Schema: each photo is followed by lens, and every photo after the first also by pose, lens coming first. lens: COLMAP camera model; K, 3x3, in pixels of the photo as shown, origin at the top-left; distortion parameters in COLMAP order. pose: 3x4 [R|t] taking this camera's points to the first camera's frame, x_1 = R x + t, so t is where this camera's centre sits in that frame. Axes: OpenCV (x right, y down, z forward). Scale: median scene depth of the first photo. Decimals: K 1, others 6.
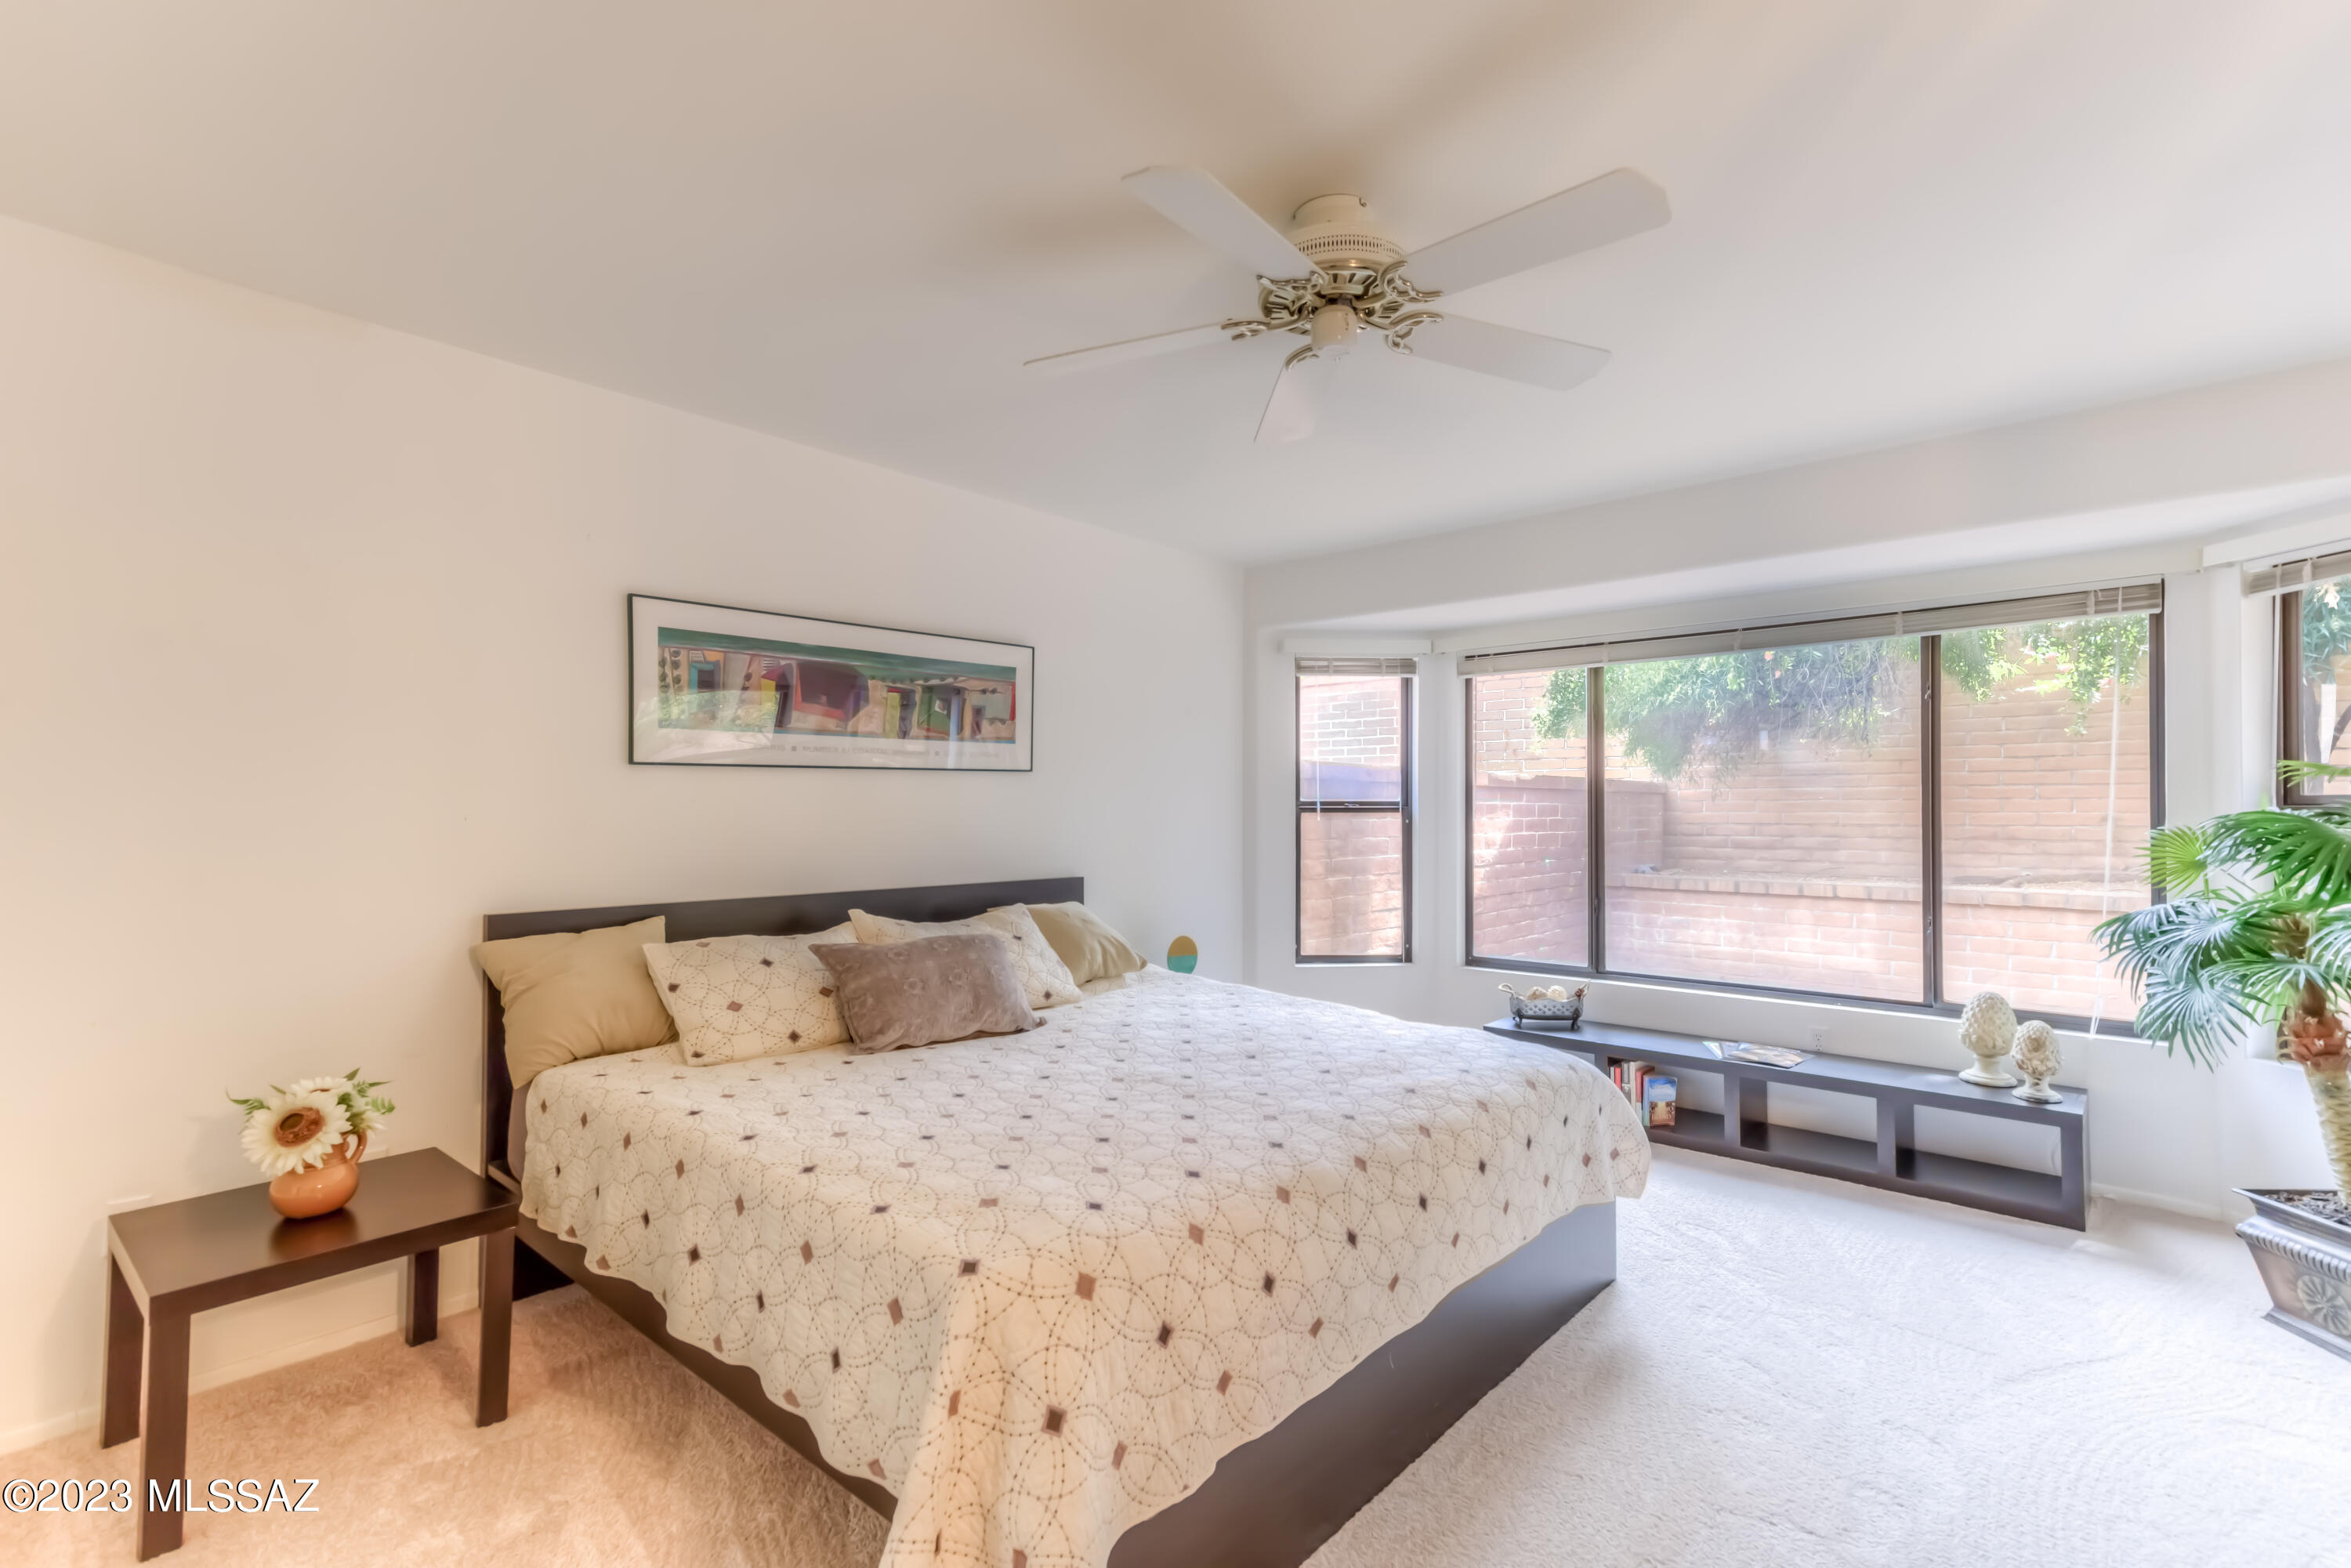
lens RADIAL K [[1084.6, 0, 1161.4], [0, 1084.6, 795.7], [0, 0, 1]] dist [0.020132, 0.001074]
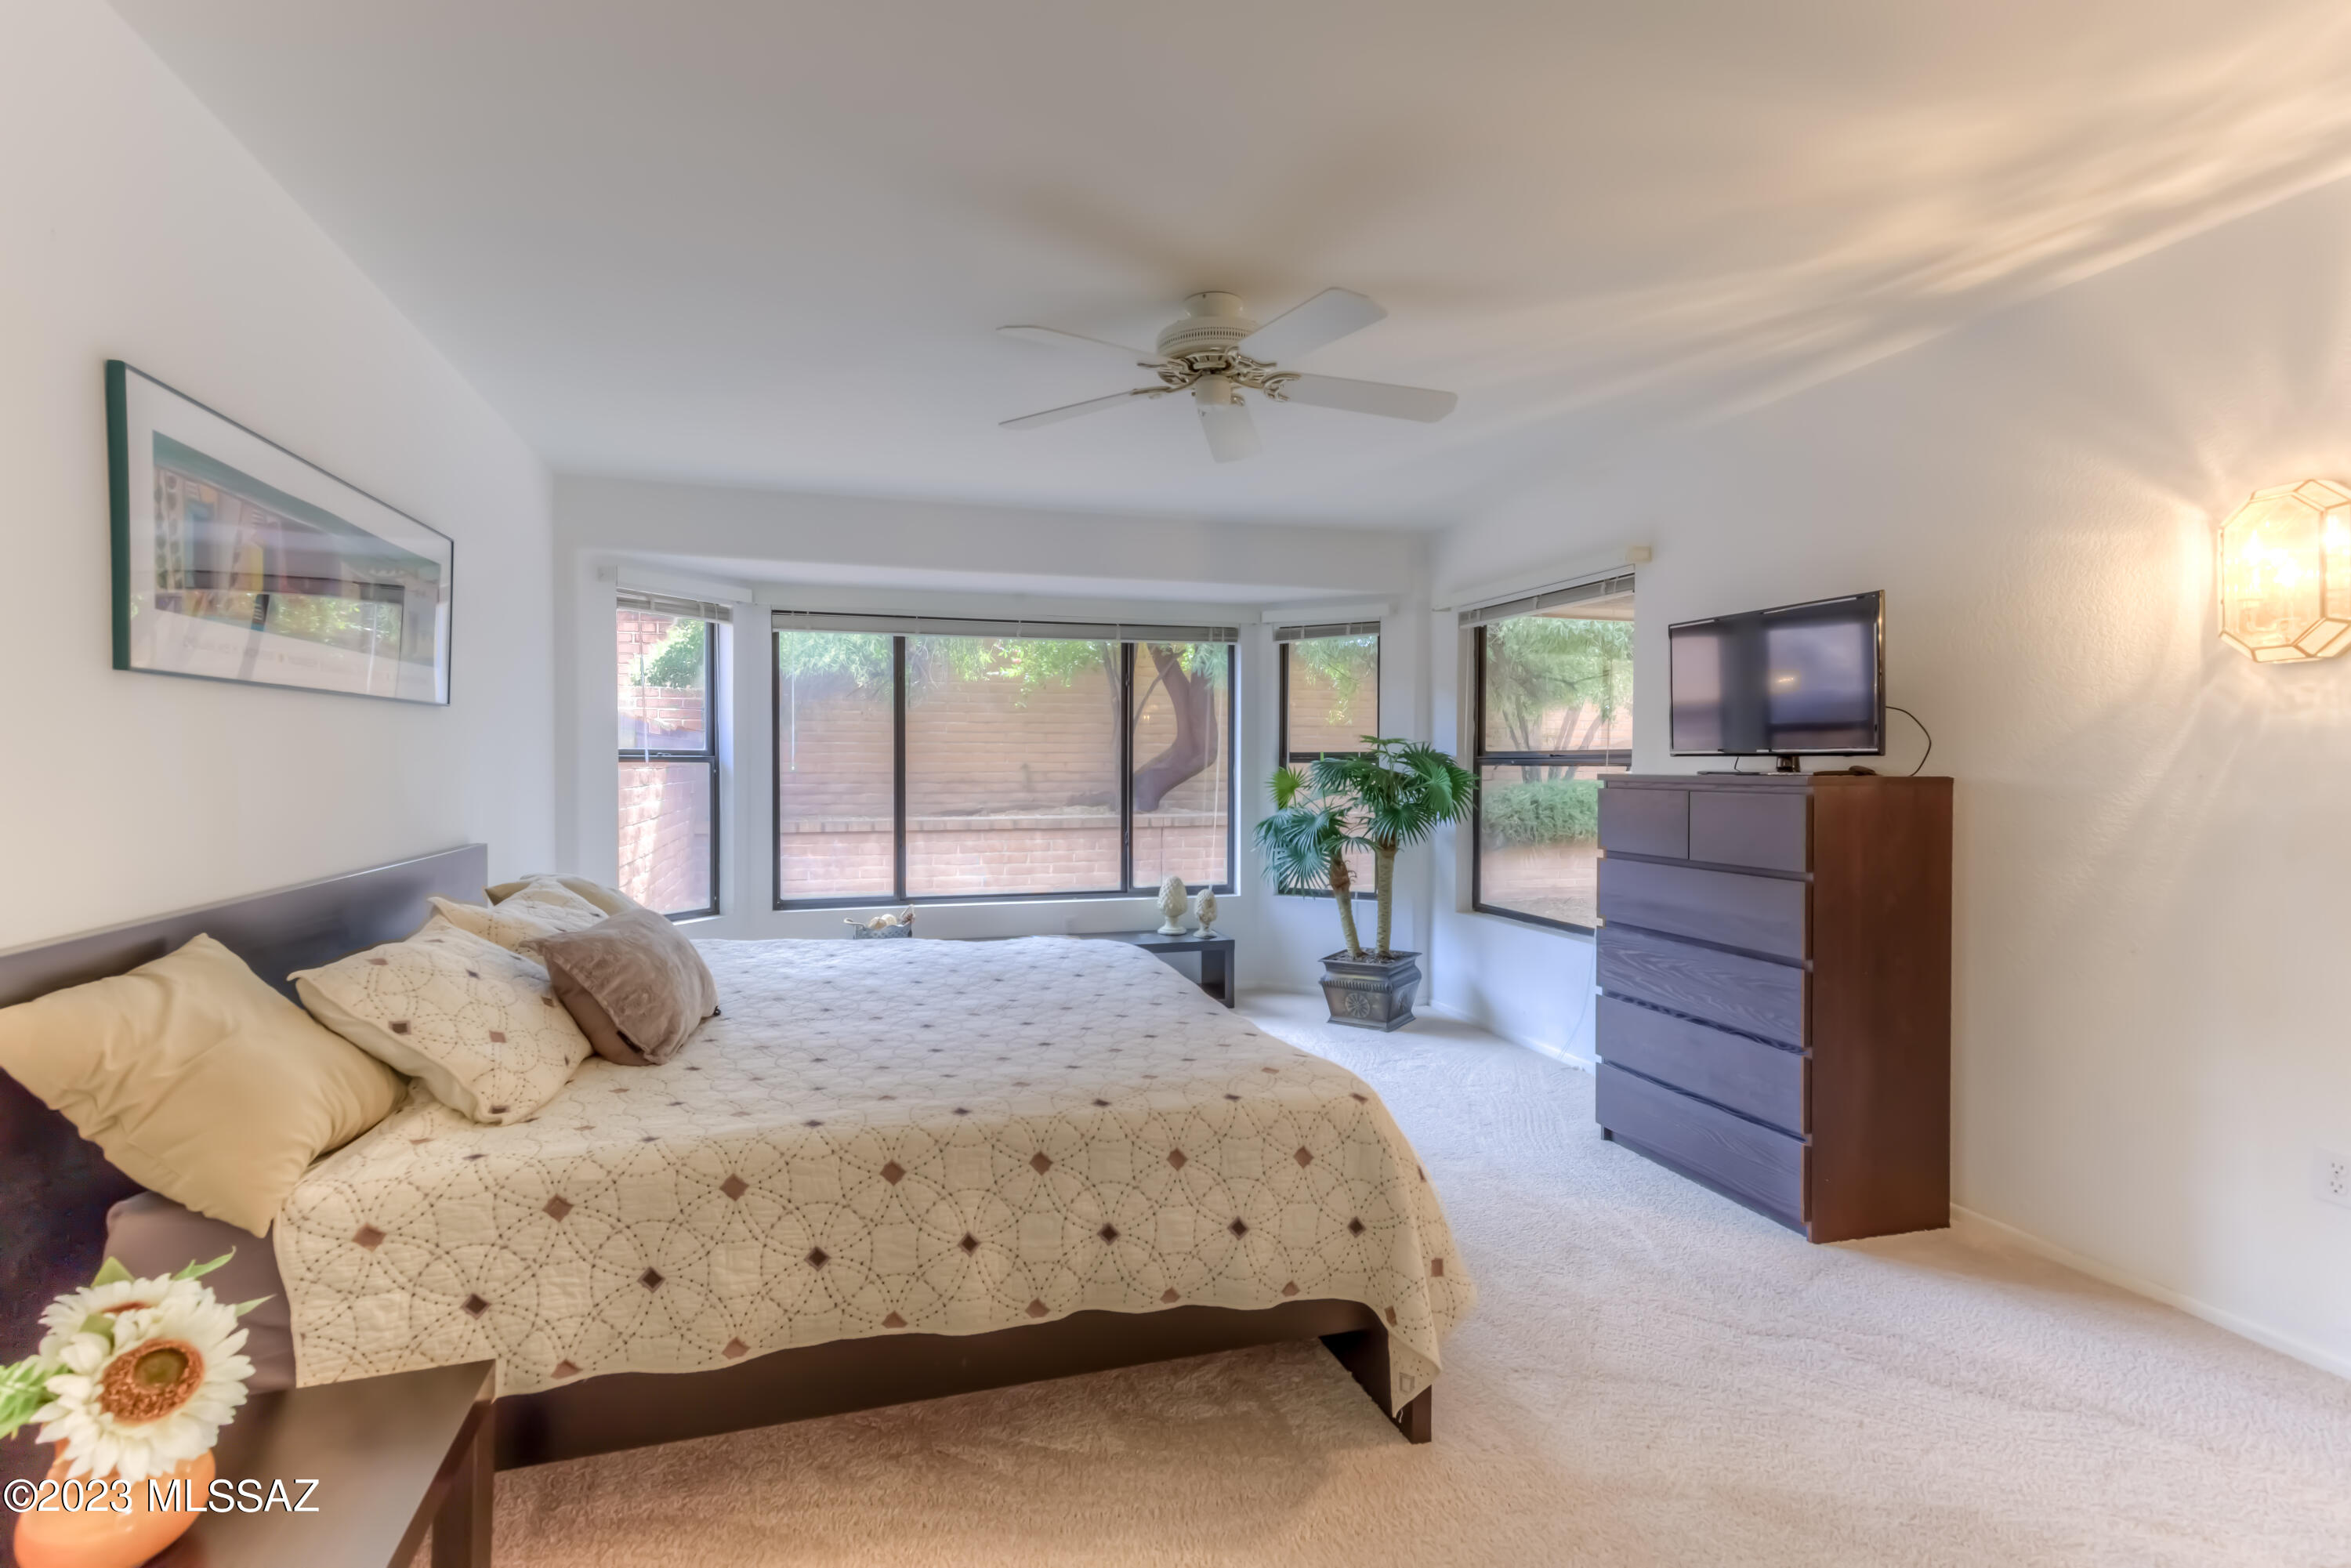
lens RADIAL K [[1084.6, 0, 1161.4], [0, 1084.6, 795.7], [0, 0, 1]] dist [0.020132, 0.001074]
pose [[0.519733, -0.025275, 0.853955, -0.426069], [-0.012750, 0.999222, 0.037334, 0.004169], [-0.854234, -0.030291, 0.519006, 0.154105]]
